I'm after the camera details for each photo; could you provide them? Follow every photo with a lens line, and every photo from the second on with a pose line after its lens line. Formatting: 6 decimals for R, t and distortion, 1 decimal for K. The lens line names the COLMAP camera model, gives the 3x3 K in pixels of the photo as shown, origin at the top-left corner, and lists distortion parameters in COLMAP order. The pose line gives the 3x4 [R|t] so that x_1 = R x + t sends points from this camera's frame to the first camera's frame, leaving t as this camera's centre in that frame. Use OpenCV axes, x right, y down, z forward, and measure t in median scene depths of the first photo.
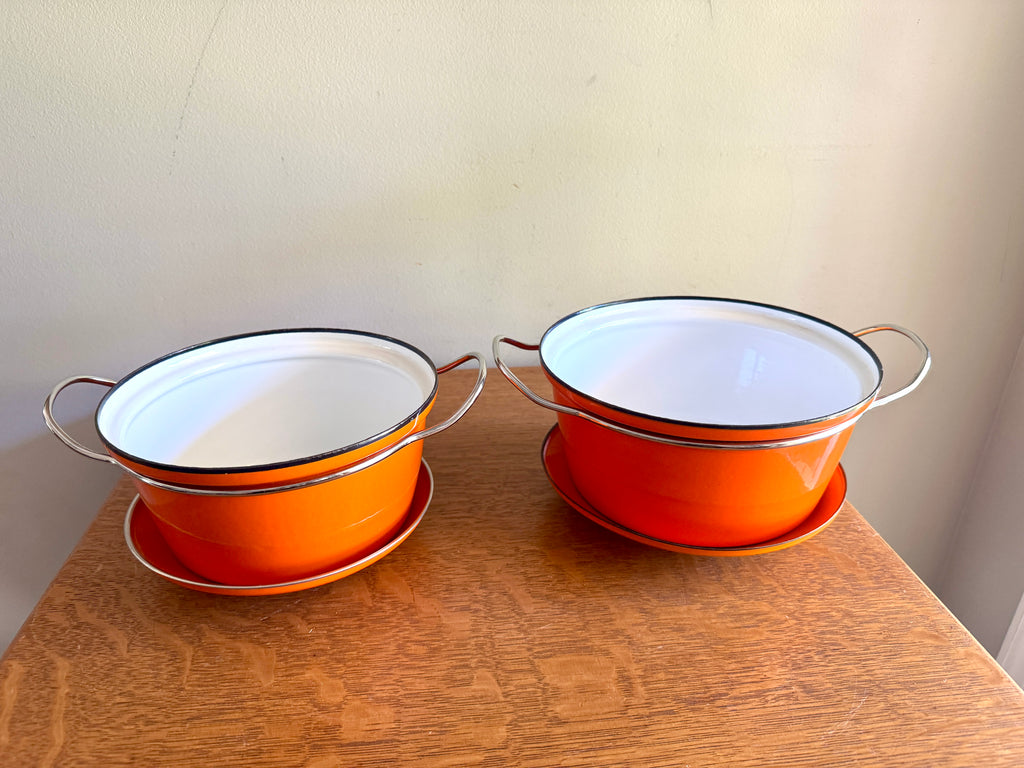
lens RADIAL K [[739.2, 0, 511.1], [0, 739.2, 386.8], [0, 0, 1]] dist [0.016192, -0.040250]
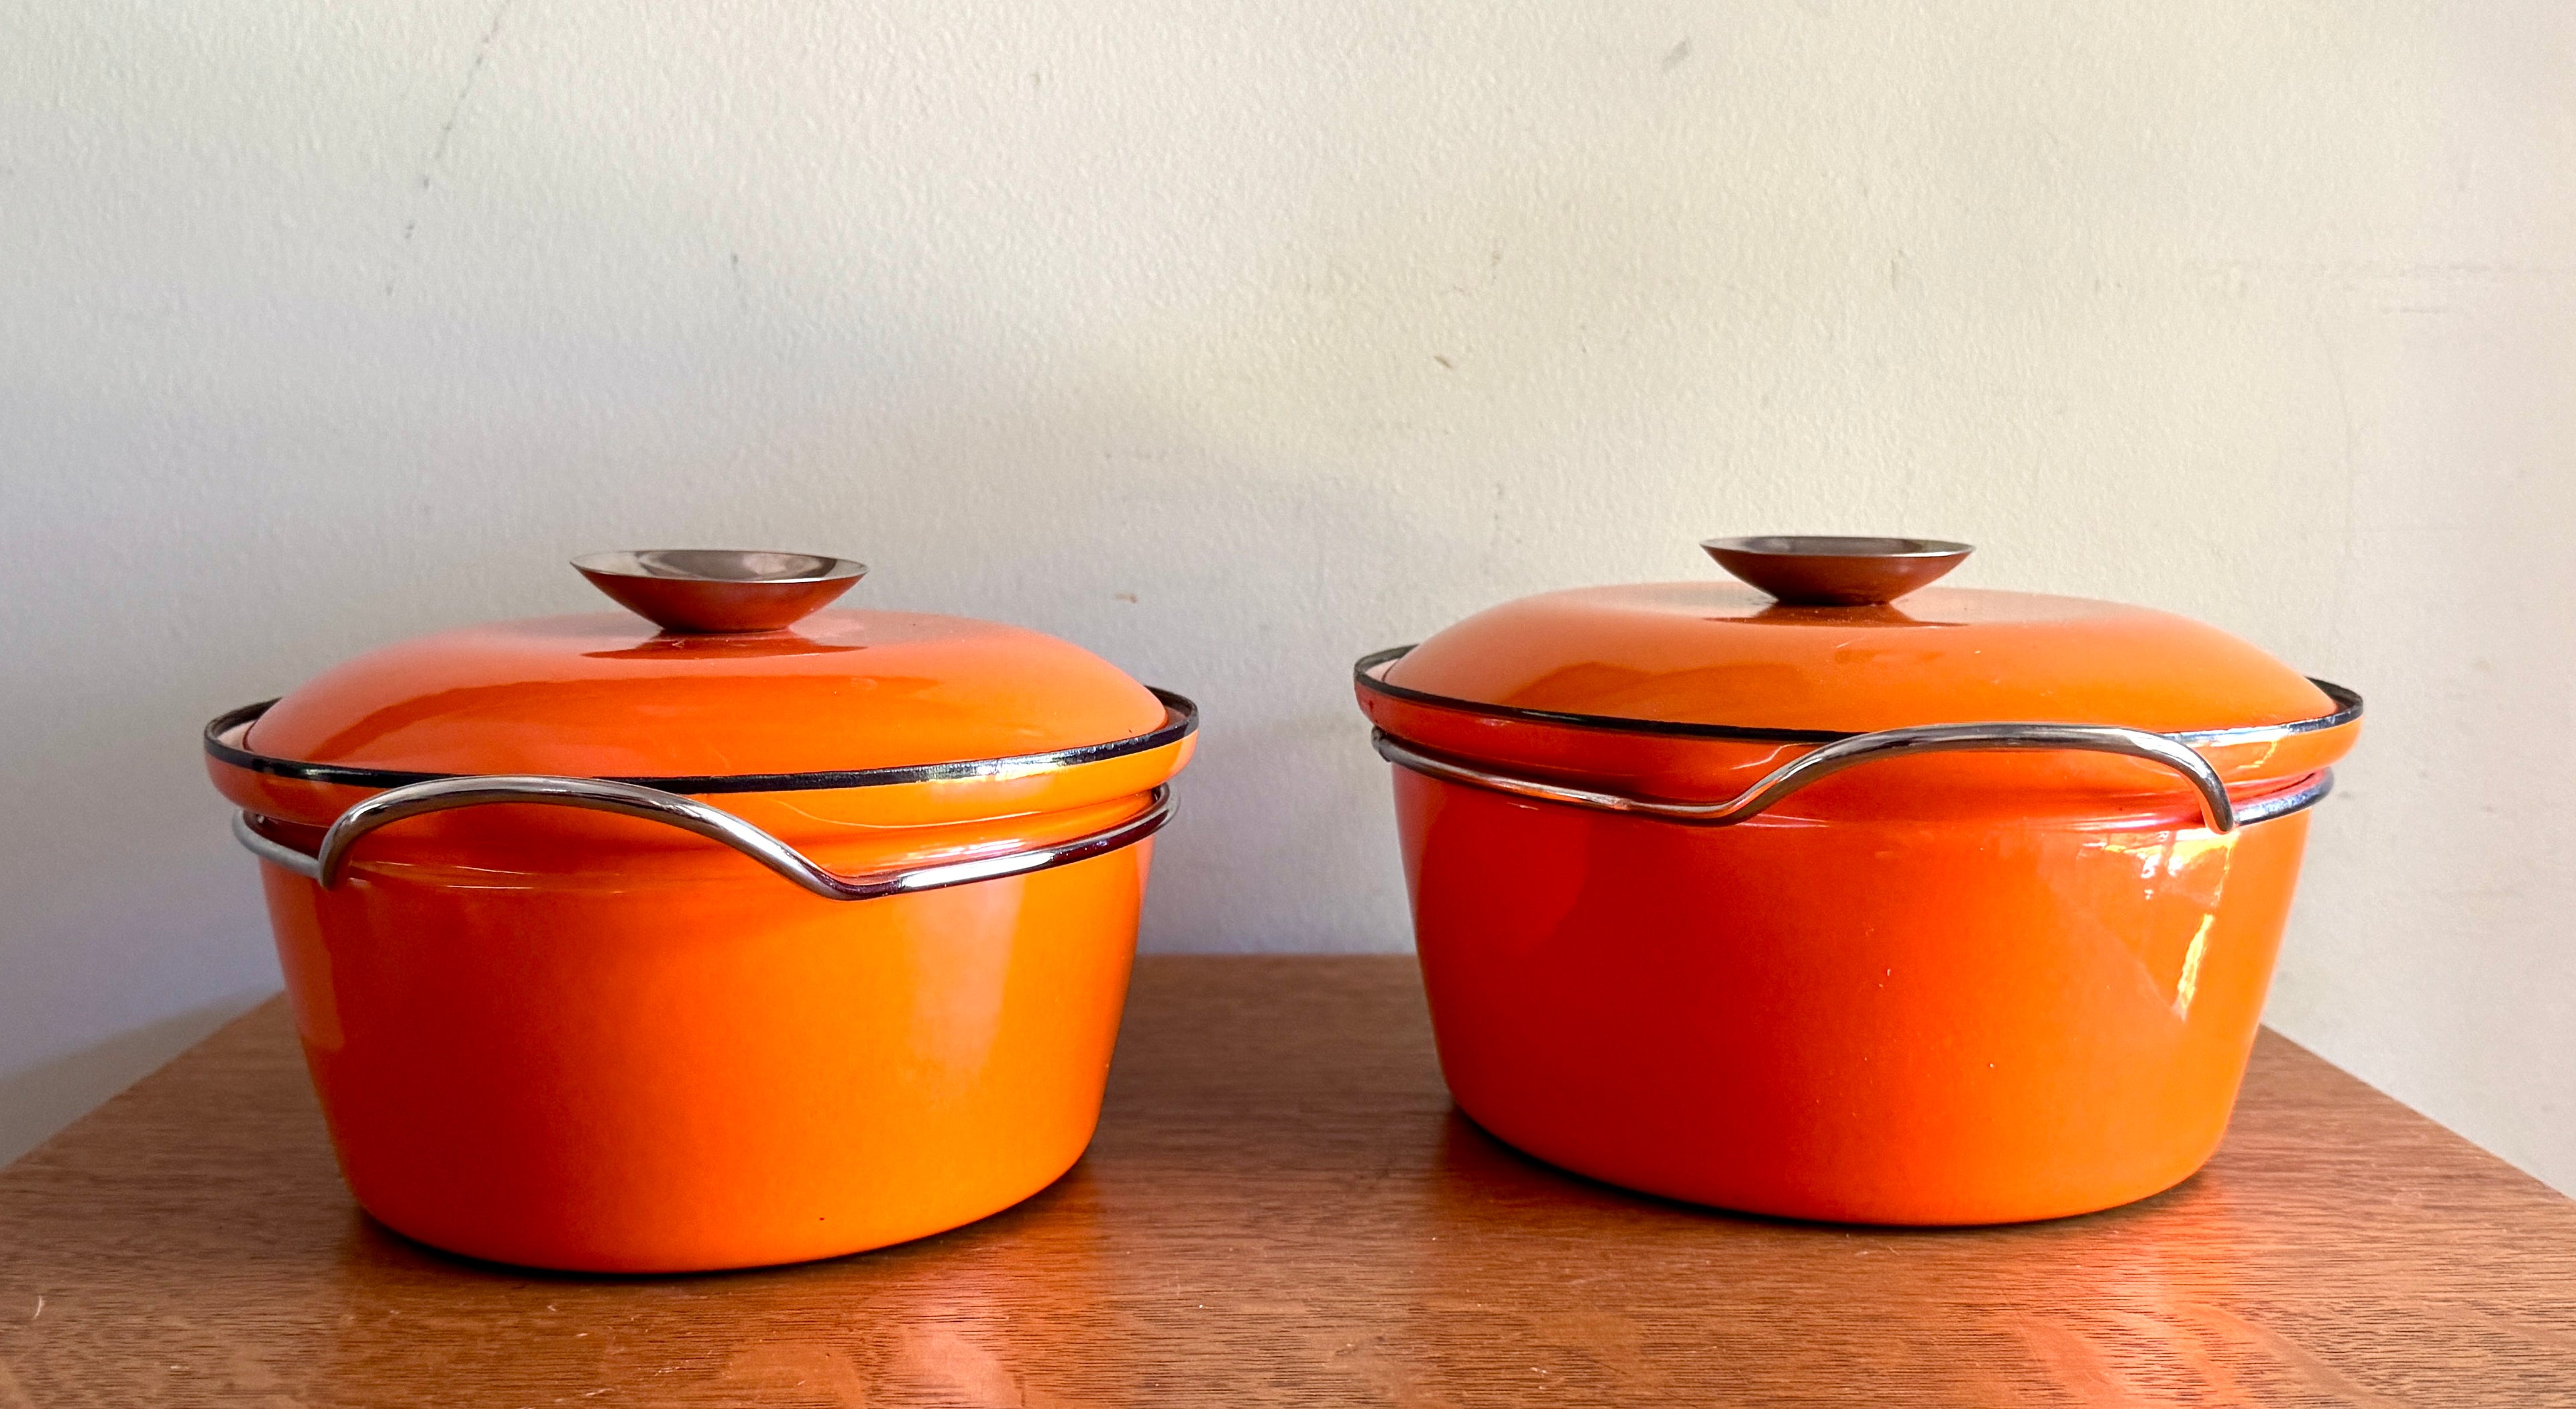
lens RADIAL K [[2434.0, 0, 1297.9], [0, 2434.0, 689.5], [0, 0, 1]] dist [0.020422, 0.000000]
pose [[0.997771, 0.011331, -0.065761, 0.023383], [-0.032750, 0.941778, -0.334636, 0.358344], [0.058141, 0.336044, 0.940050, 0.099462]]
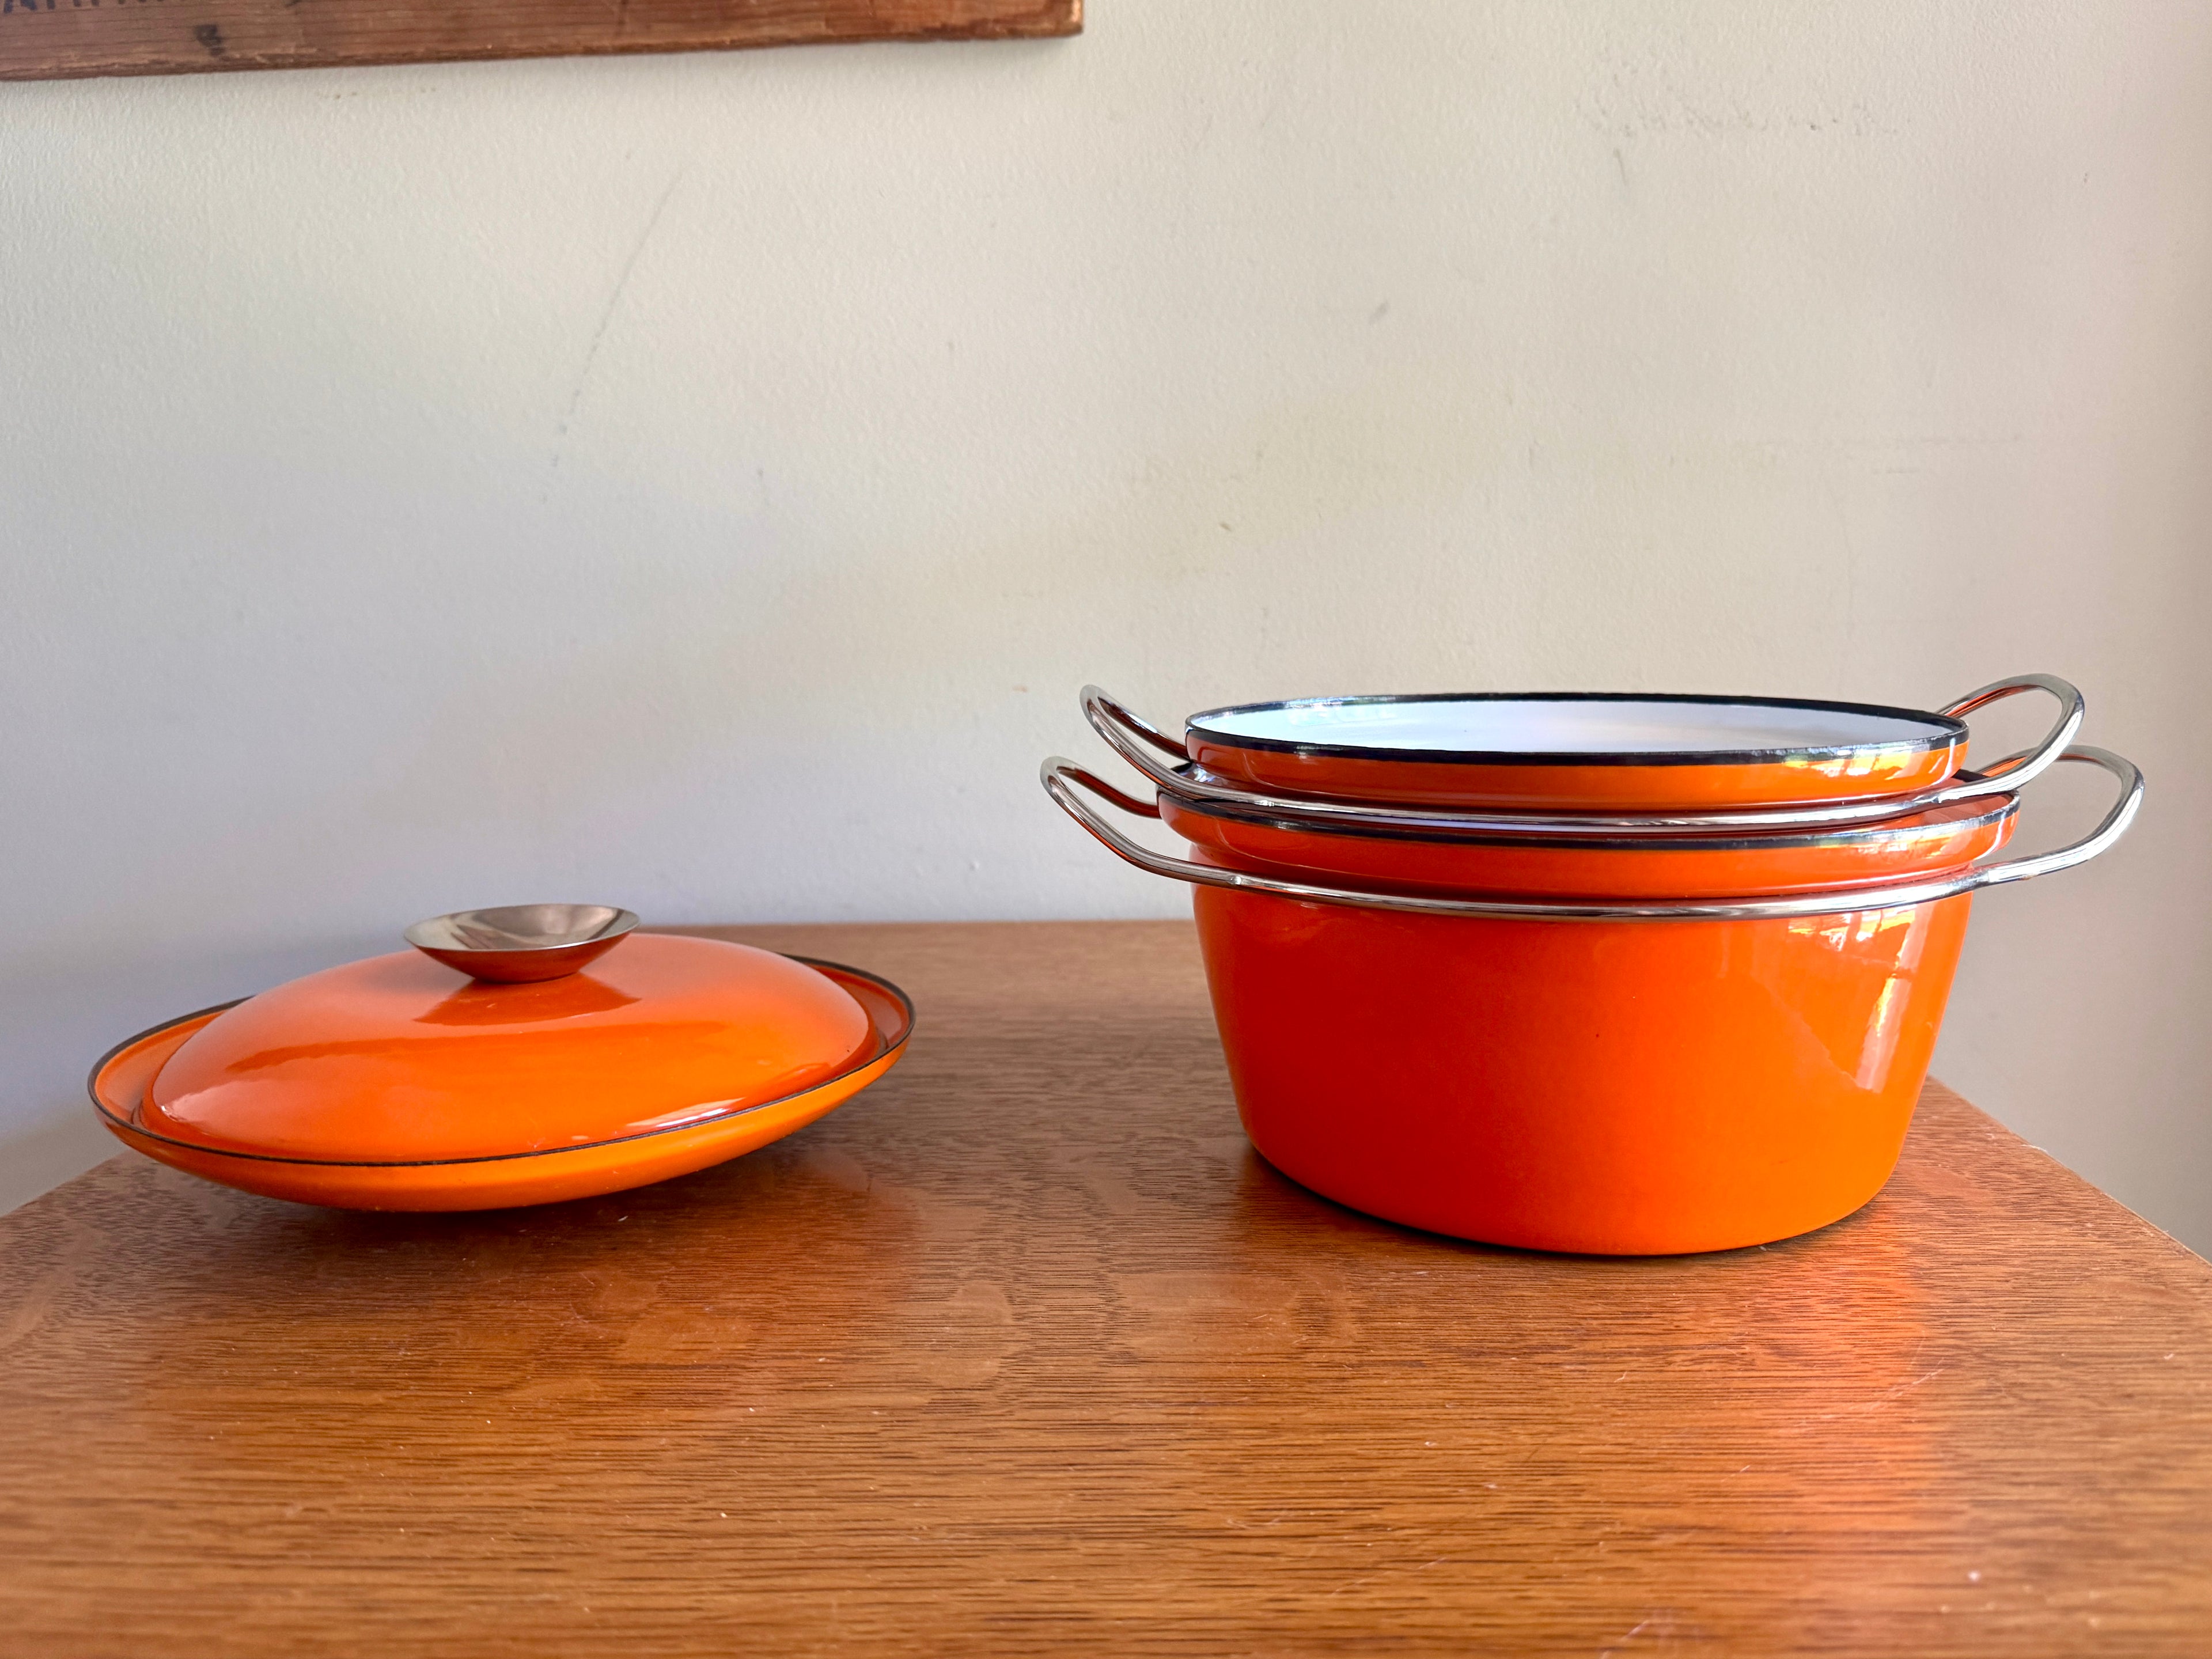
lens RADIAL K [[1668.6, 0, 1125.7], [0, 1668.6, 836.4], [0, 0, 1]] dist [0.030612, -0.064417]
pose [[0.988810, 0.001990, -0.149168, 0.174493], [-0.043987, 0.959346, -0.278782, 0.378411], [0.142549, 0.282224, 0.948699, 0.034867]]
